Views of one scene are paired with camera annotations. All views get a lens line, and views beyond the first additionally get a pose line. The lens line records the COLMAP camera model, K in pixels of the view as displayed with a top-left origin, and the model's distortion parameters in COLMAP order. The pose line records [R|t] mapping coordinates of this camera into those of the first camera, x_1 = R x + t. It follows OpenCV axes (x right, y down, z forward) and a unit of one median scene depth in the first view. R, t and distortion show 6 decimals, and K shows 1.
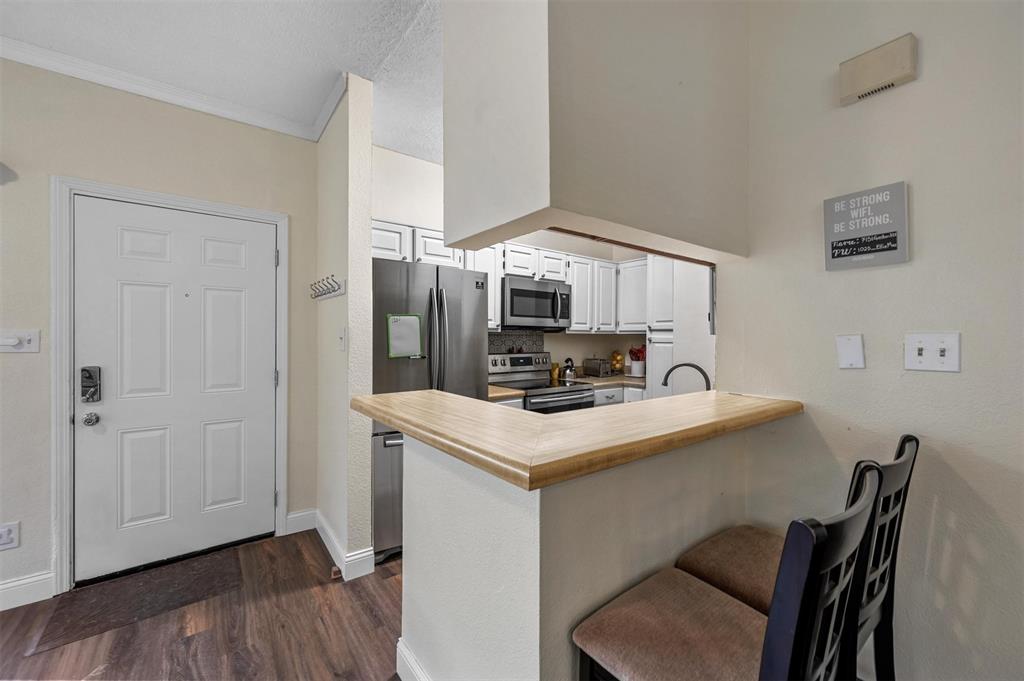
lens RADIAL K [[403.7, 0, 514.9], [0, 403.7, 337.7], [0, 0, 1]] dist [-0.002834, 0.001094]
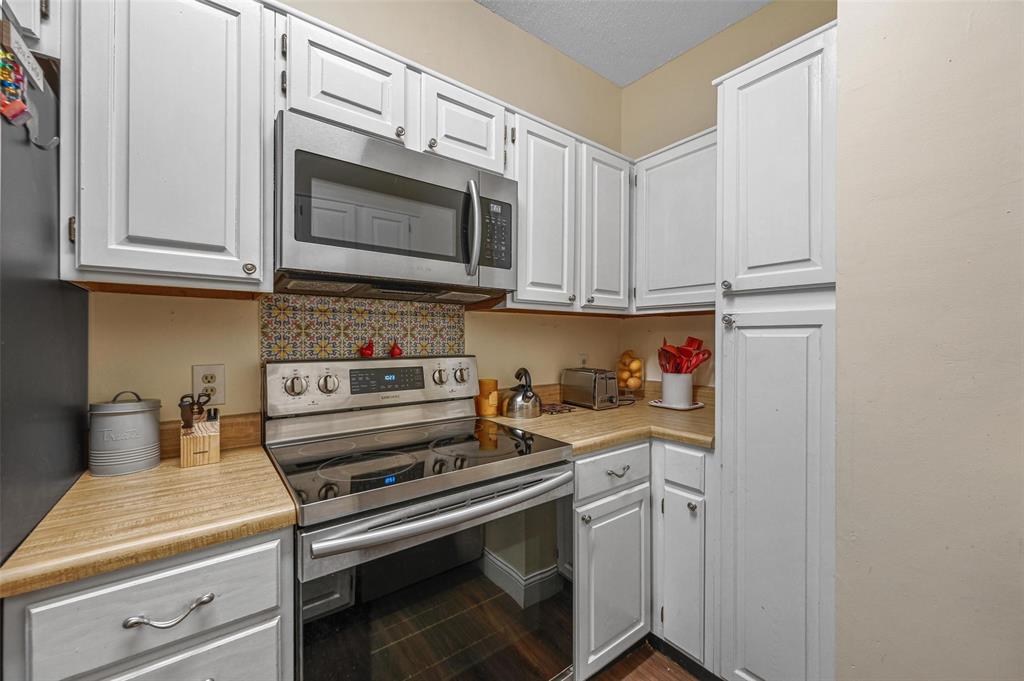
lens RADIAL K [[403.7, 0, 512.7], [0, 403.7, 338.6], [0, 0, 1]] dist [-0.002834, 0.001094]
pose [[0.999911, -0.003811, -0.012799, 0.141086], [0.003805, 0.999993, -0.000476, 0.020373], [0.012800, 0.000428, 0.999918, 0.617414]]
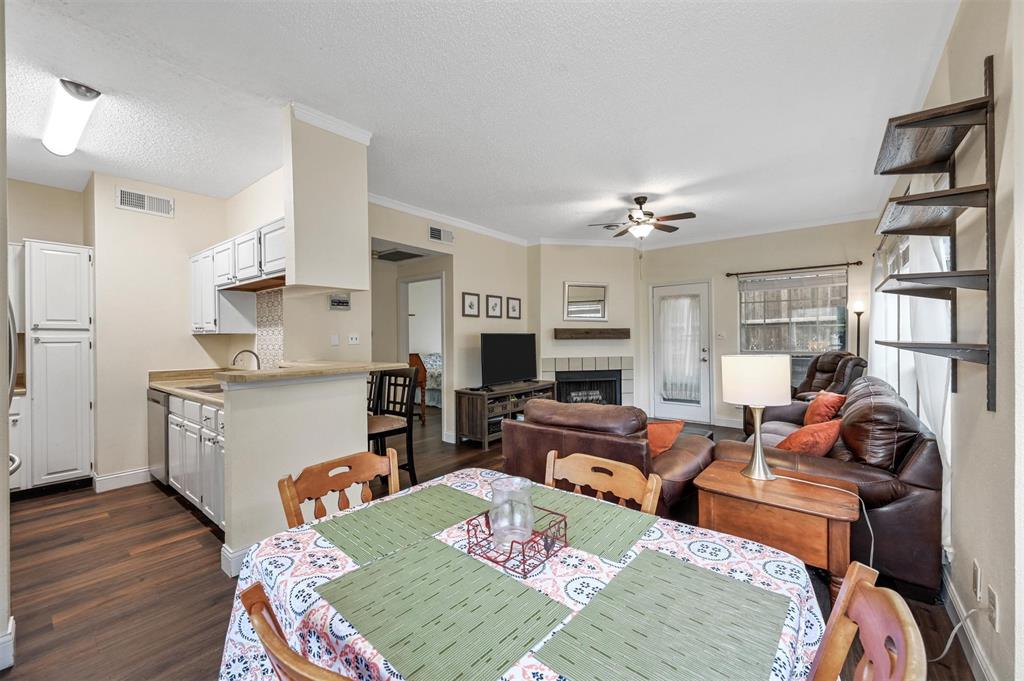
lens RADIAL K [[403.7, 0, 515.6], [0, 403.7, 340.0], [0, 0, 1]] dist [-0.002834, 0.001094]
pose [[-0.243607, -0.007081, 0.969848, -0.791856], [0.011527, 0.999882, 0.010196, 0.009345], [-0.969806, 0.013663, -0.243496, 0.166027]]
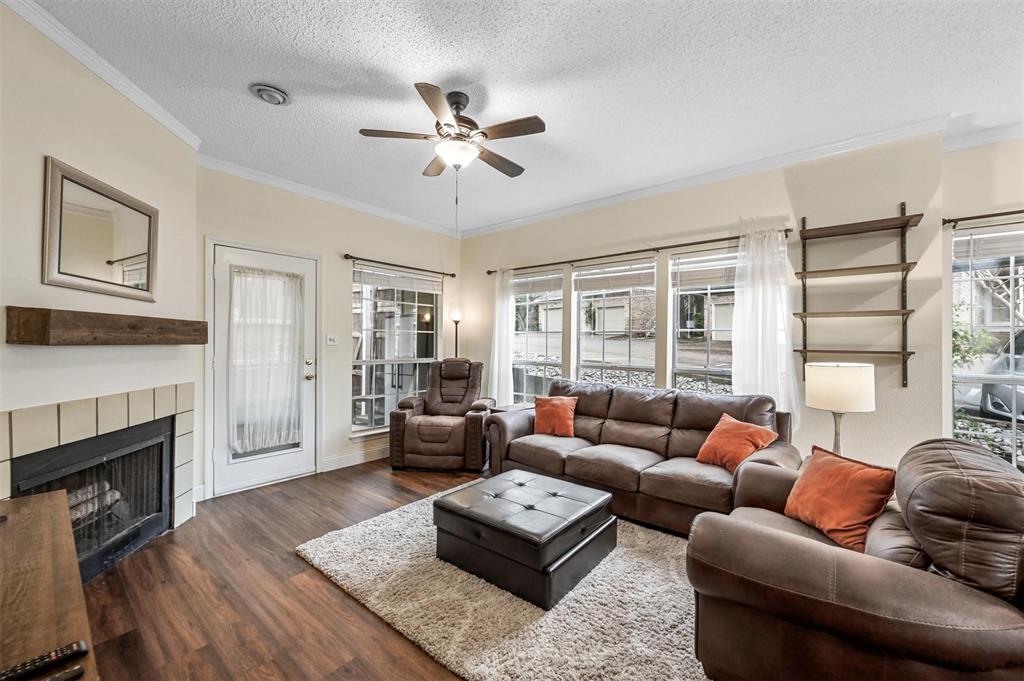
lens RADIAL K [[403.7, 0, 514.8], [0, 403.7, 337.9], [0, 0, 1]] dist [-0.002834, 0.001094]
pose [[-0.975284, -0.014741, -0.220461, 0.278239], [-0.013708, 0.999887, -0.006216, 0.010920], [0.220527, -0.003040, -0.975376, 0.188598]]
